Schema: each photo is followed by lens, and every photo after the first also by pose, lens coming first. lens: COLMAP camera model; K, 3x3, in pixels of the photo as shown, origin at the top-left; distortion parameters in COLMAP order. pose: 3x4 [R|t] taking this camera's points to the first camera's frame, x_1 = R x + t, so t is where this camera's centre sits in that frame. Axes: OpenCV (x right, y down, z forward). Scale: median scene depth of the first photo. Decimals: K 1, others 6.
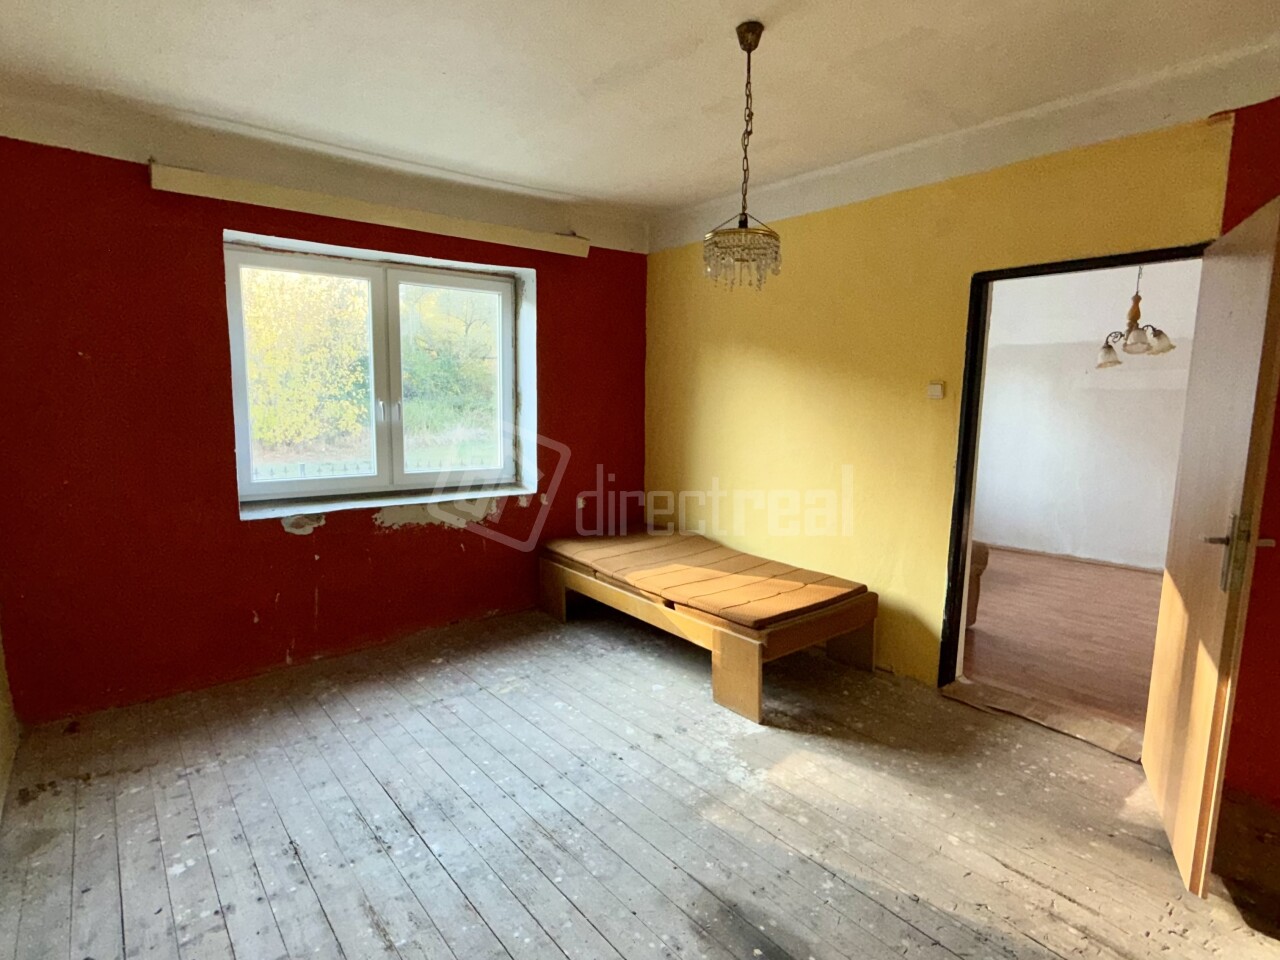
lens RADIAL K [[676.8, 0, 638.0], [0, 676.8, 481.2], [0, 0, 1]] dist [-0.001092, 0.000192]
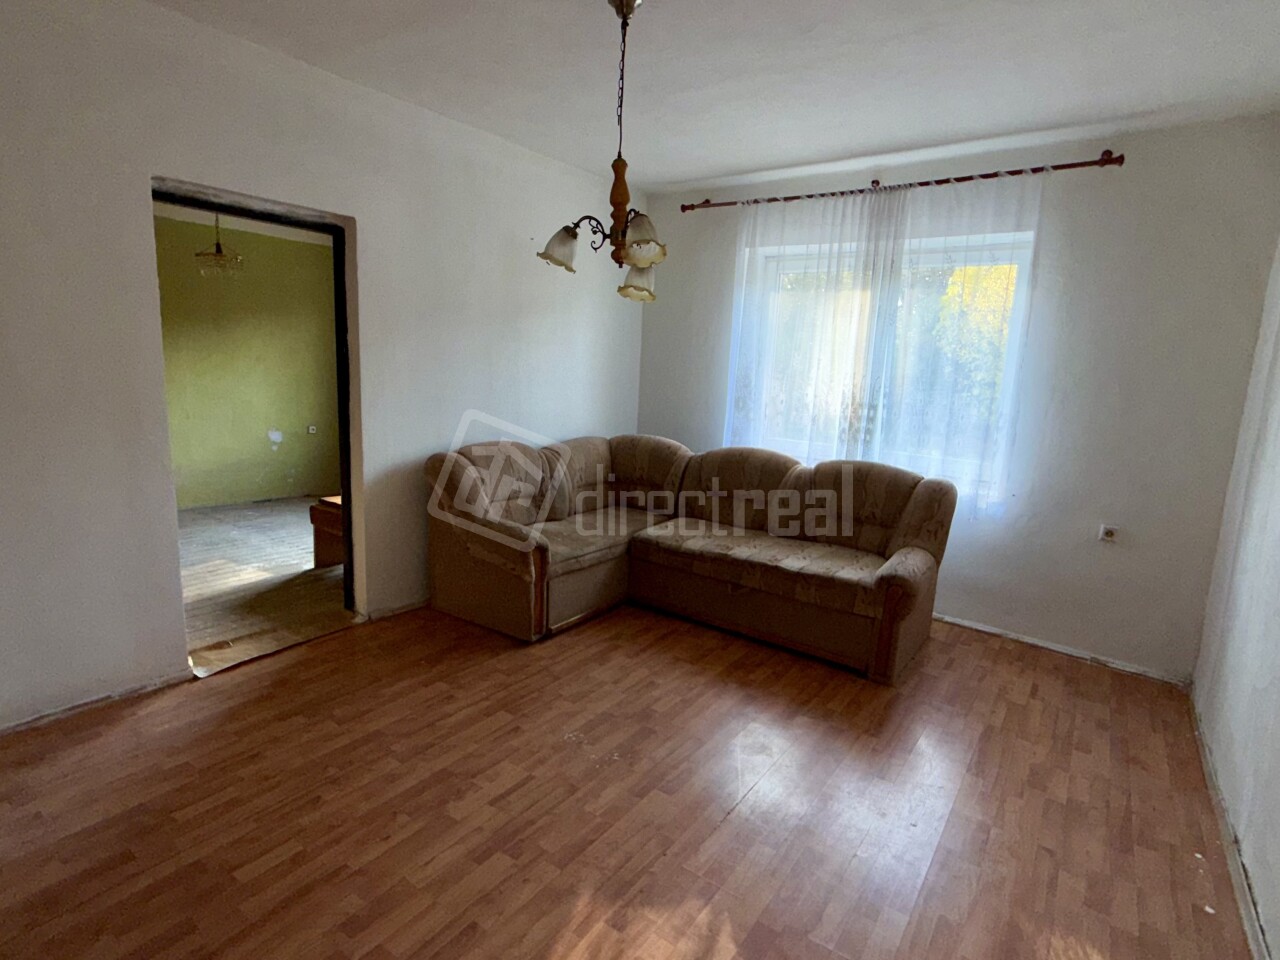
lens RADIAL K [[676.8, 0, 638.0], [0, 676.8, 481.2], [0, 0, 1]] dist [-0.001092, 0.000192]
pose [[0.267671, 0.163909, -0.949466, 2.032686], [-0.160259, 0.979271, 0.123875, -0.150807], [0.950089, 0.119003, 0.288390, 1.407148]]
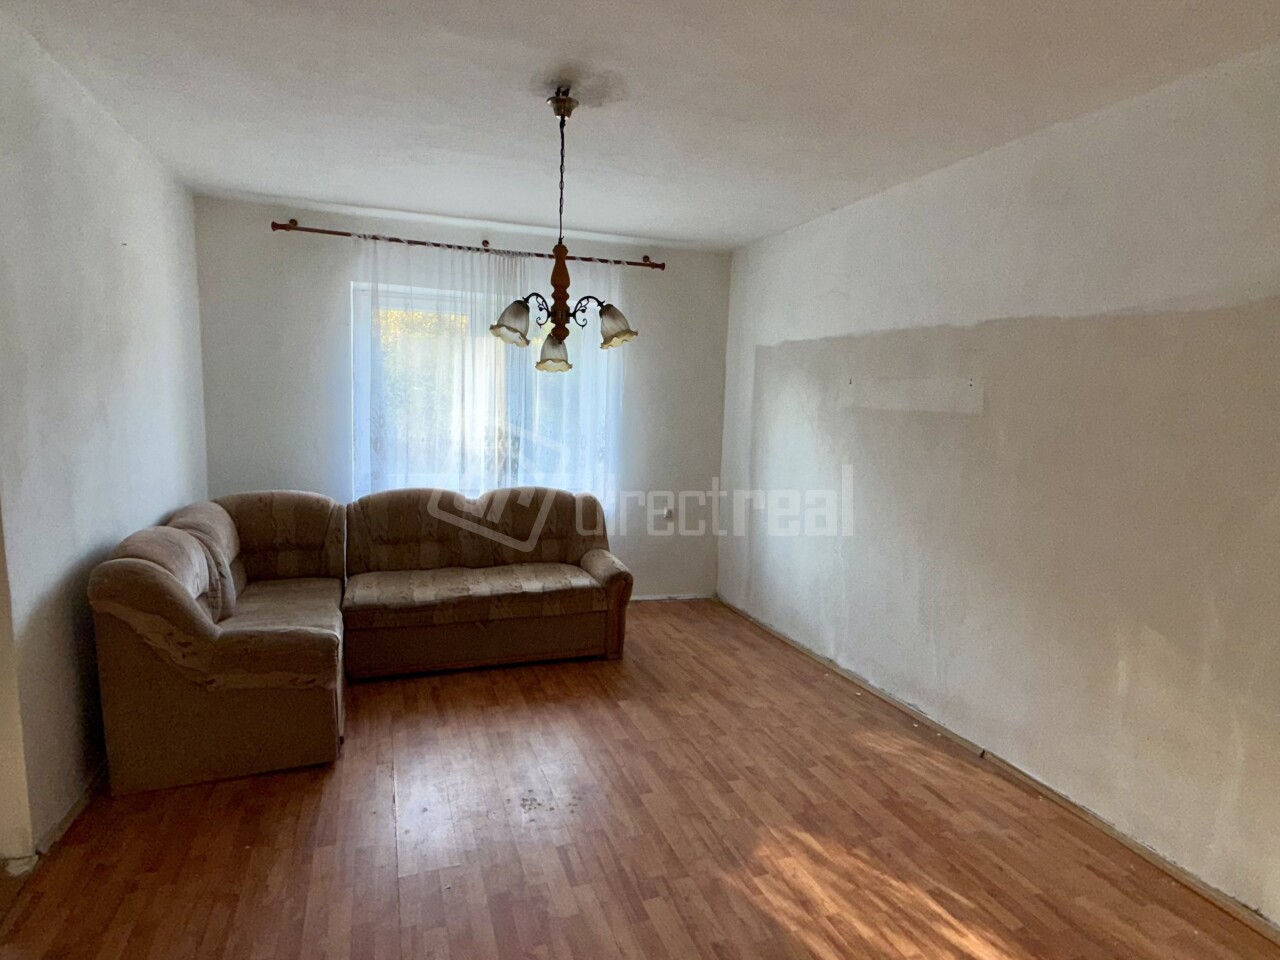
lens RADIAL K [[676.8, 0, 638.0], [0, 676.8, 481.2], [0, 0, 1]] dist [-0.001092, 0.000192]
pose [[0.946354, 0.059228, -0.317658, 1.566255], [-0.060283, 0.998160, 0.006516, -0.132213], [0.317460, 0.012983, 0.948183, 0.758896]]
